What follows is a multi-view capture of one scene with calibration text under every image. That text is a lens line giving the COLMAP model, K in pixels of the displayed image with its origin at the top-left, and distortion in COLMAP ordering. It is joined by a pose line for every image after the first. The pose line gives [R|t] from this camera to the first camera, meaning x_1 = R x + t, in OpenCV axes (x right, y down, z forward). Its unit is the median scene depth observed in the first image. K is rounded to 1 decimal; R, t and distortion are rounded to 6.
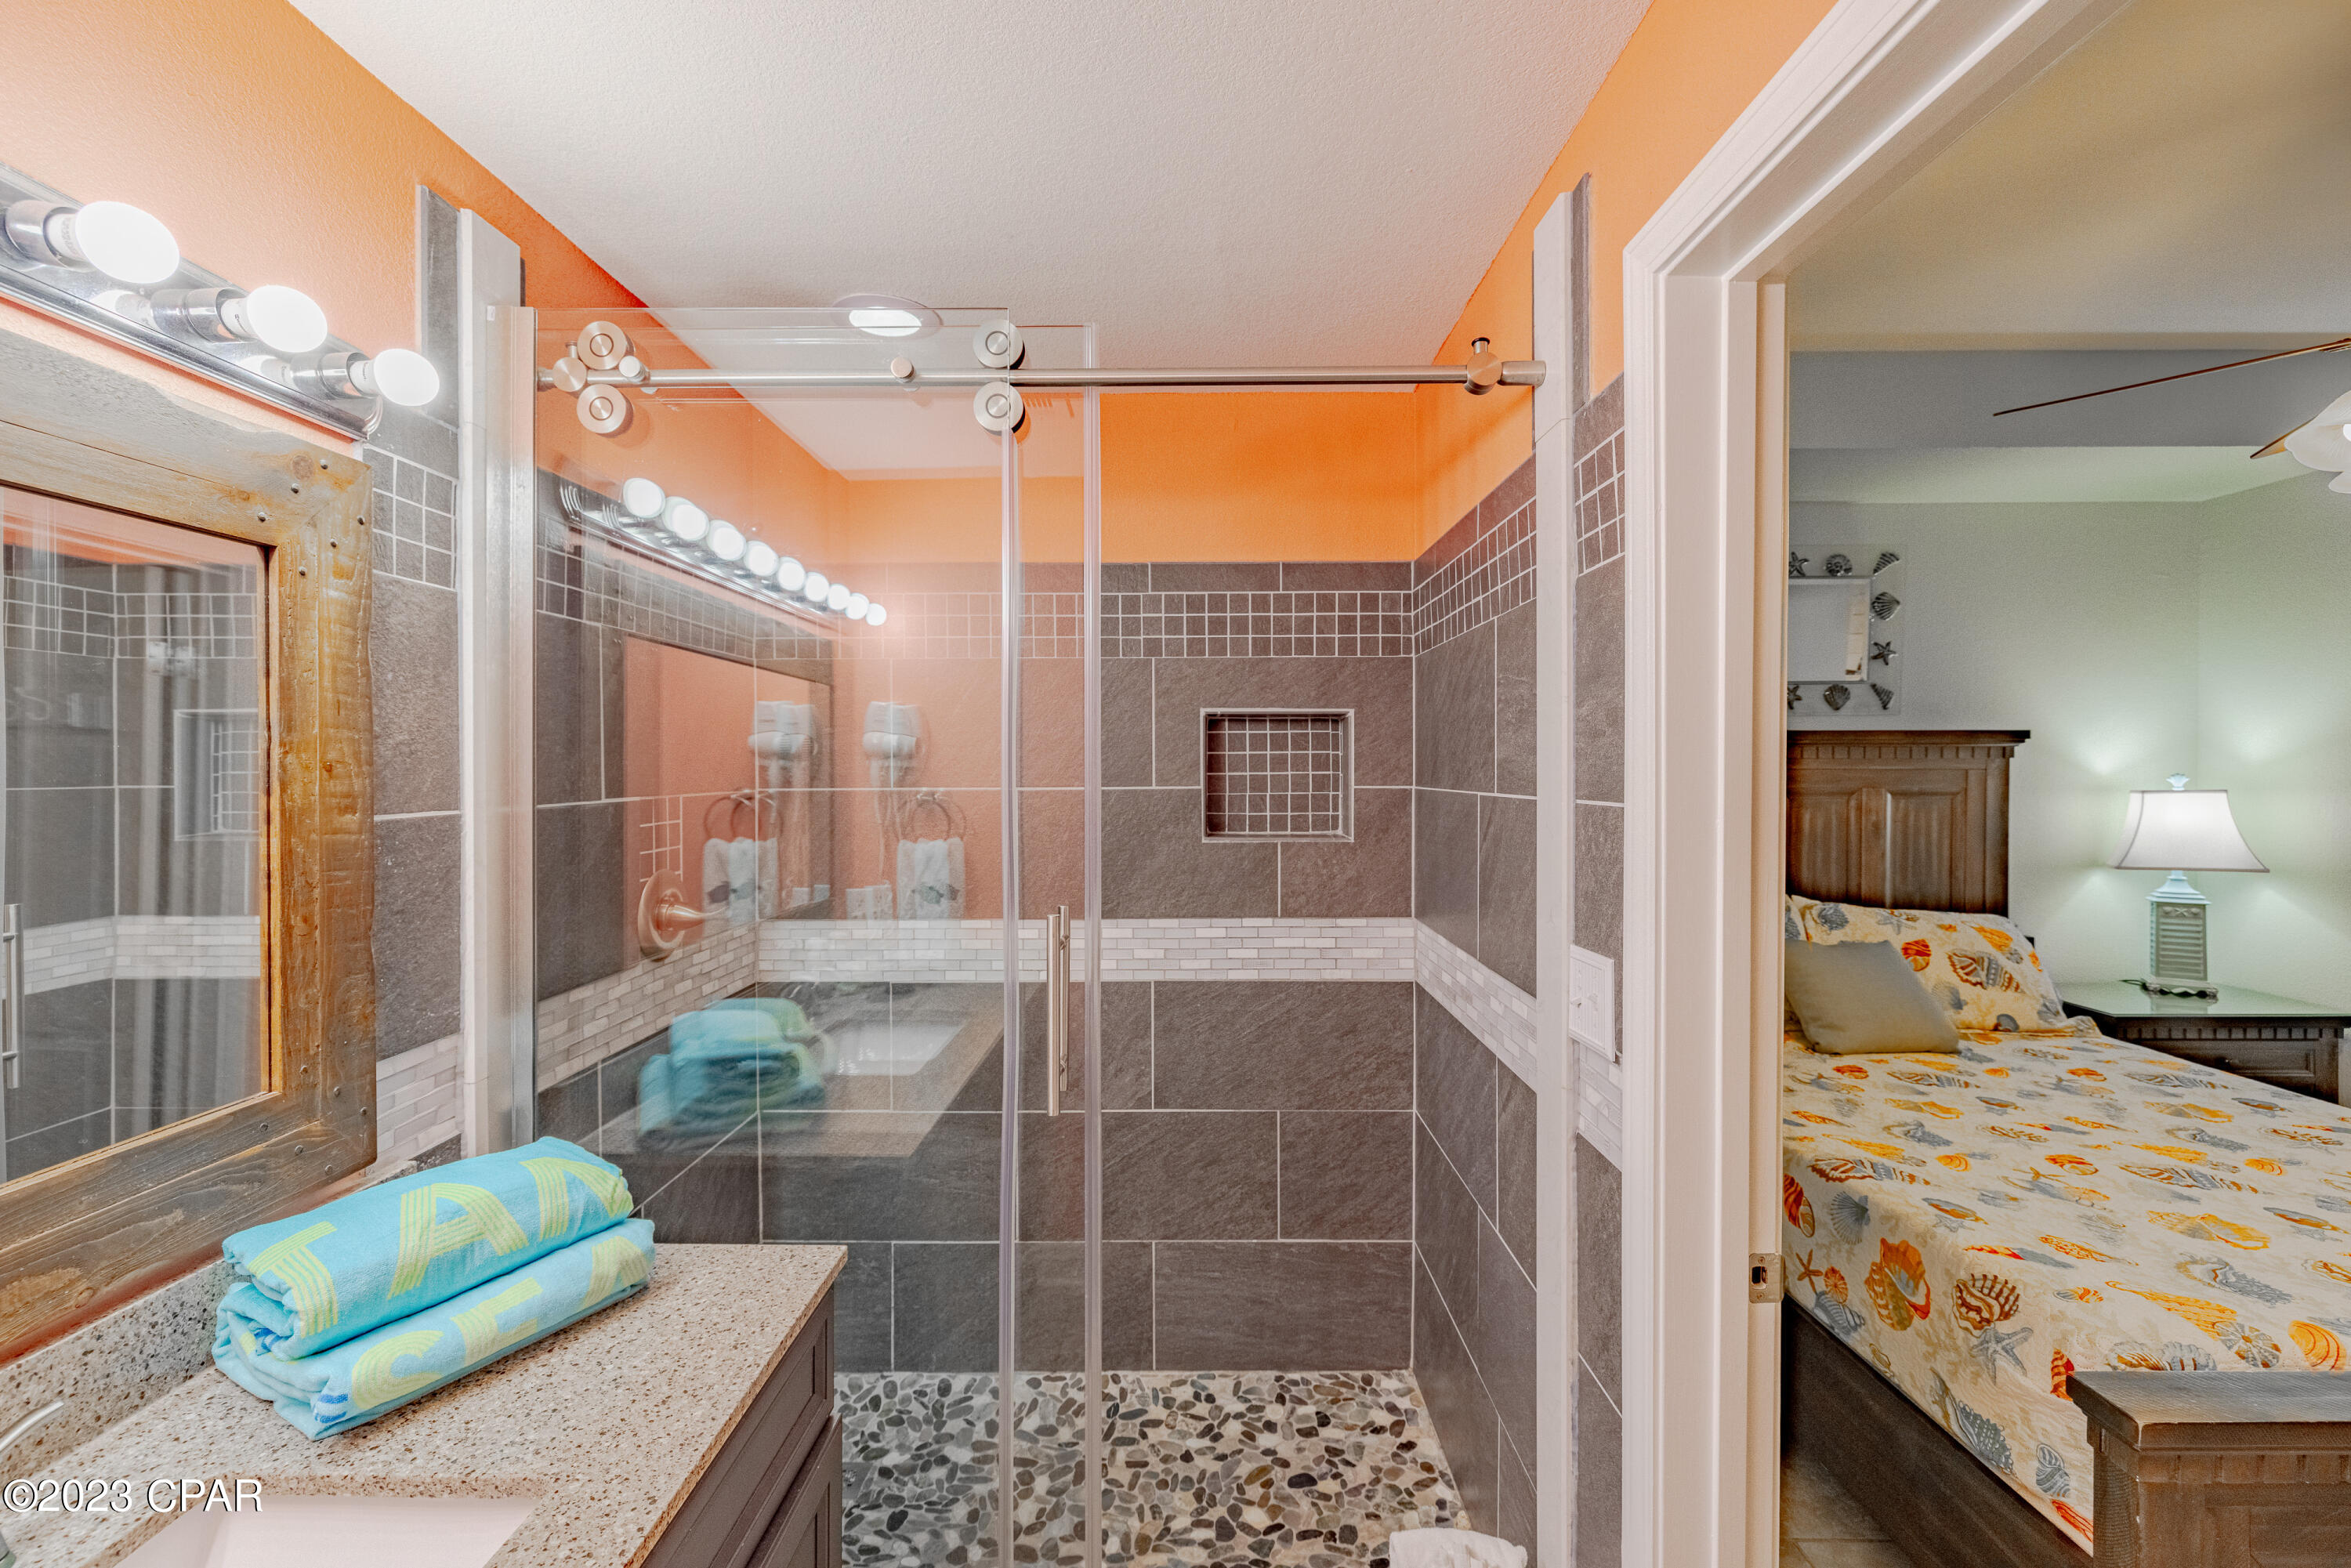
lens RADIAL K [[982.4, 0, 1161.7], [0, 982.4, 780.4], [0, 0, 1]] dist [0.001018, 0.000289]
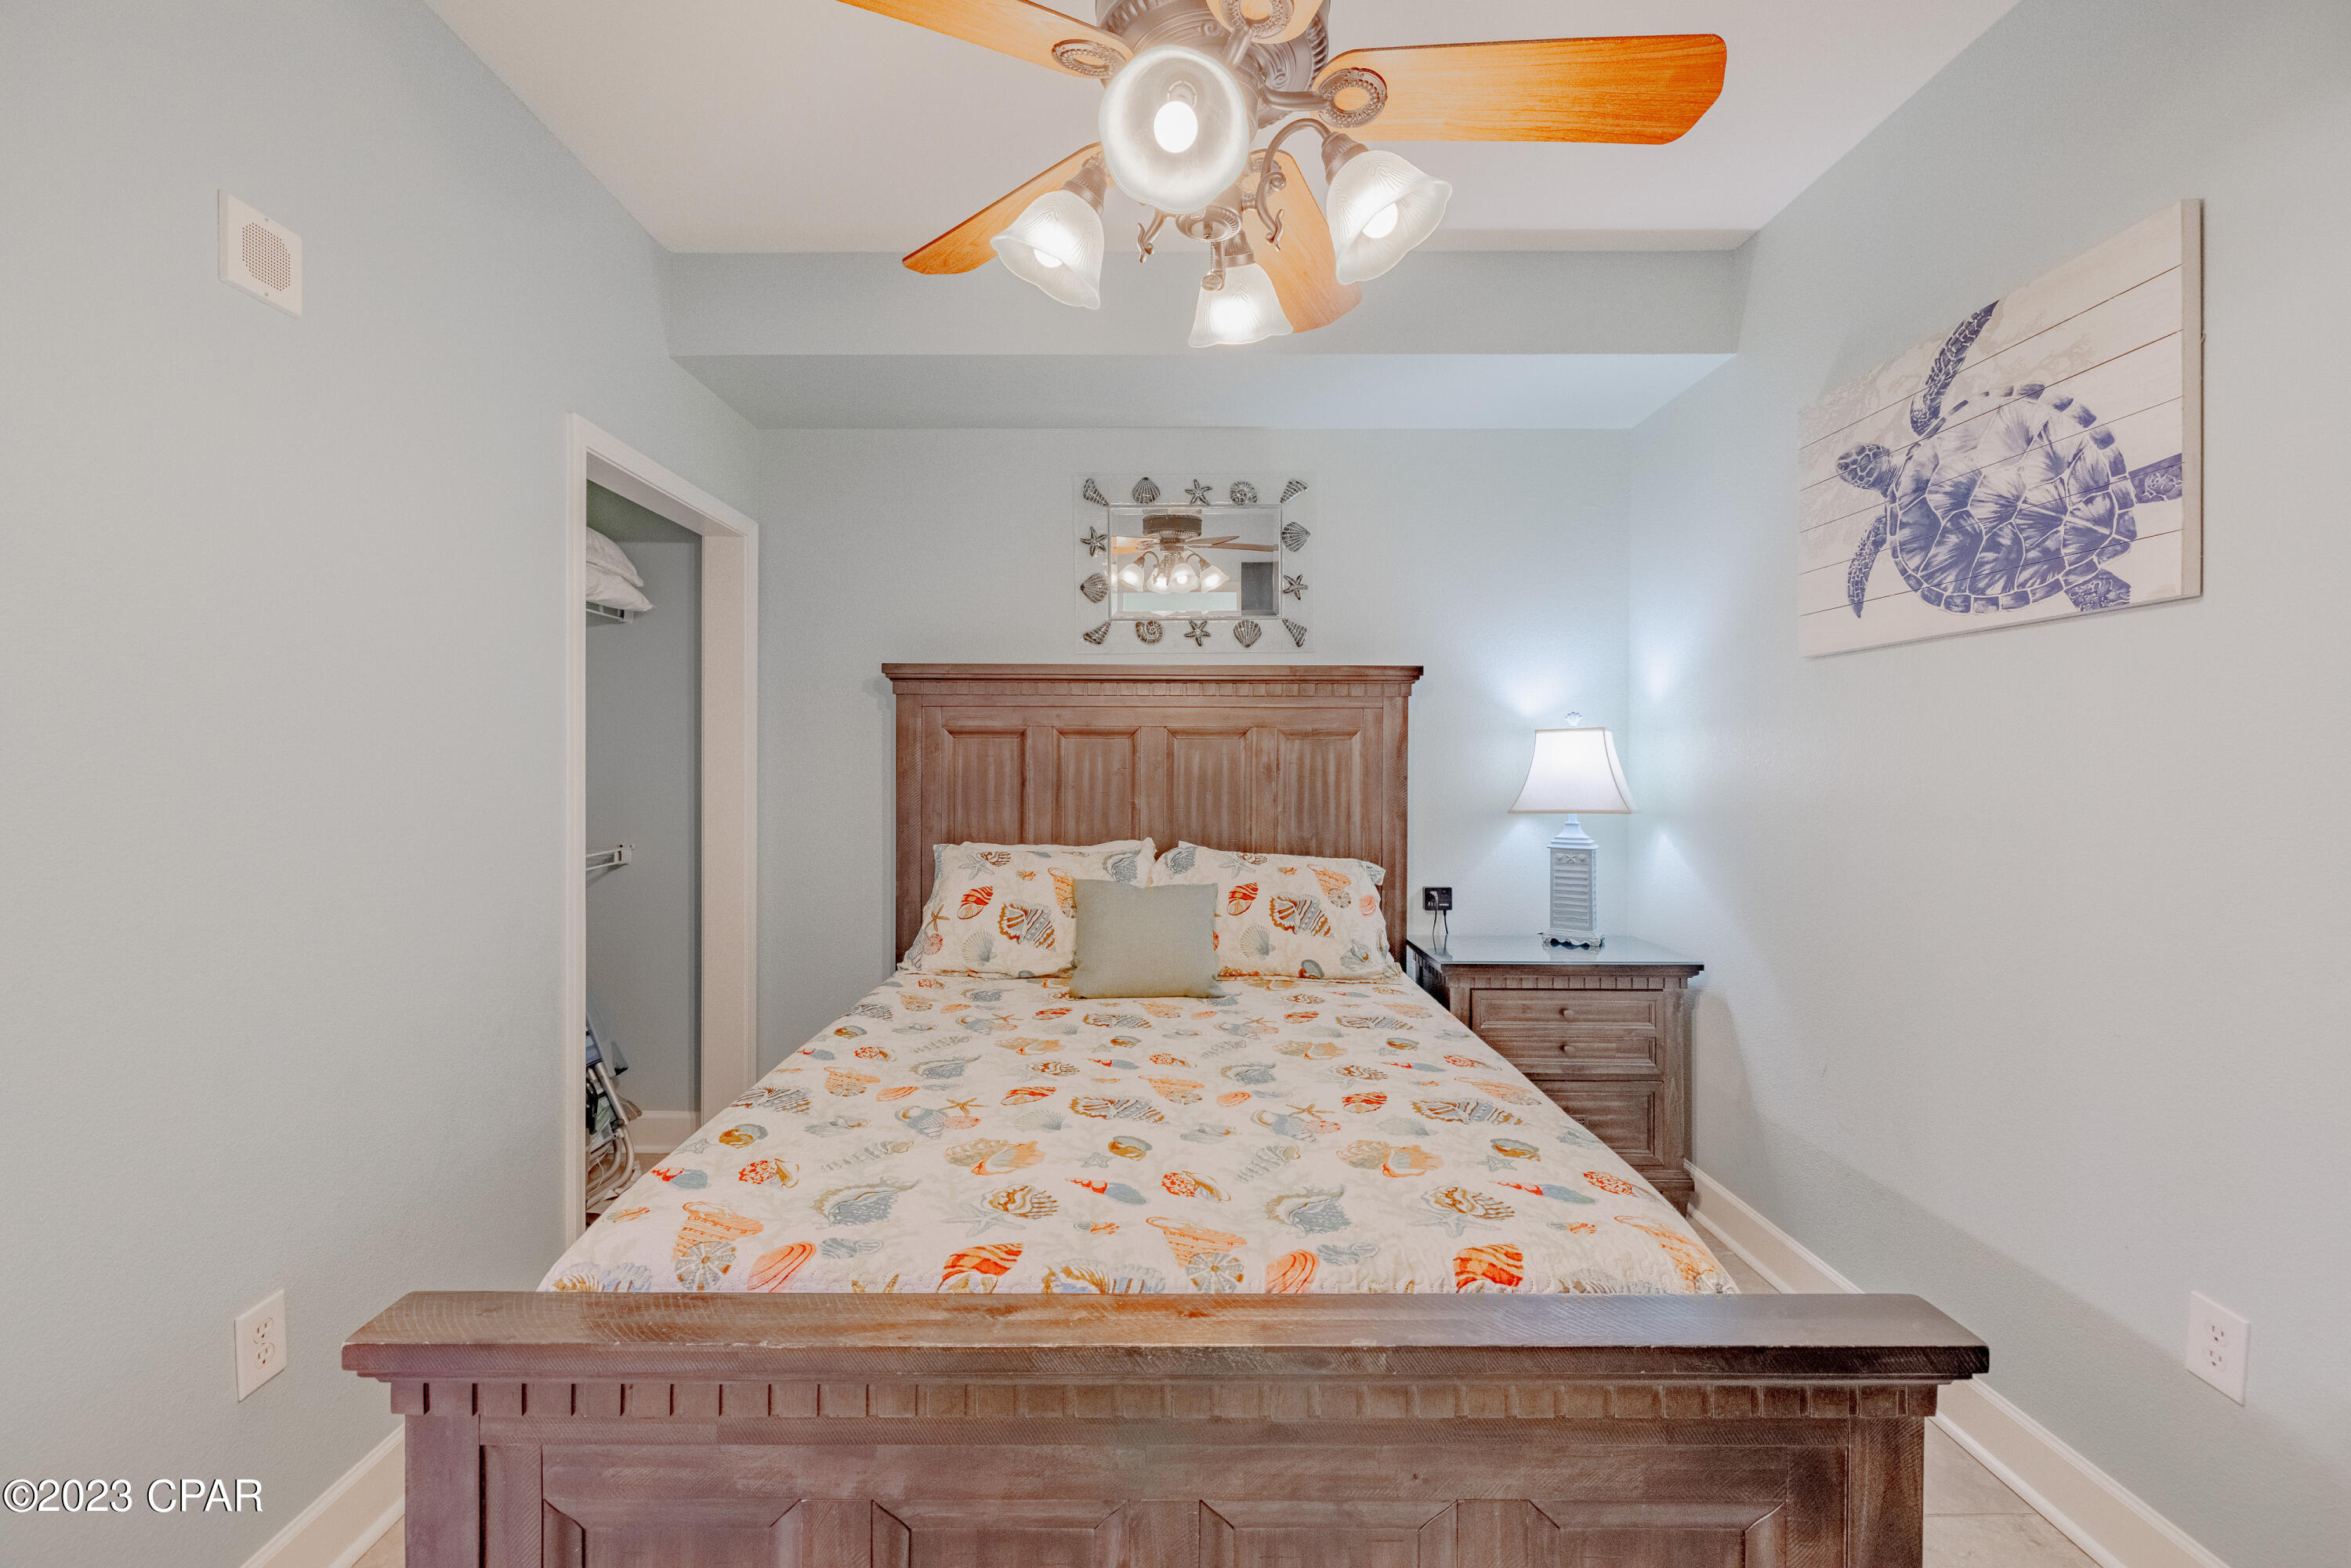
lens RADIAL K [[981.5, 0, 1165.7], [0, 981.5, 776.5], [0, 0, 1]] dist [0.000329, -0.000300]
pose [[0.999945, 0.002558, -0.010219, 0.662821], [-0.002609, 0.999984, -0.004981, 0.062092], [0.010206, 0.005007, 0.999935, 0.057563]]
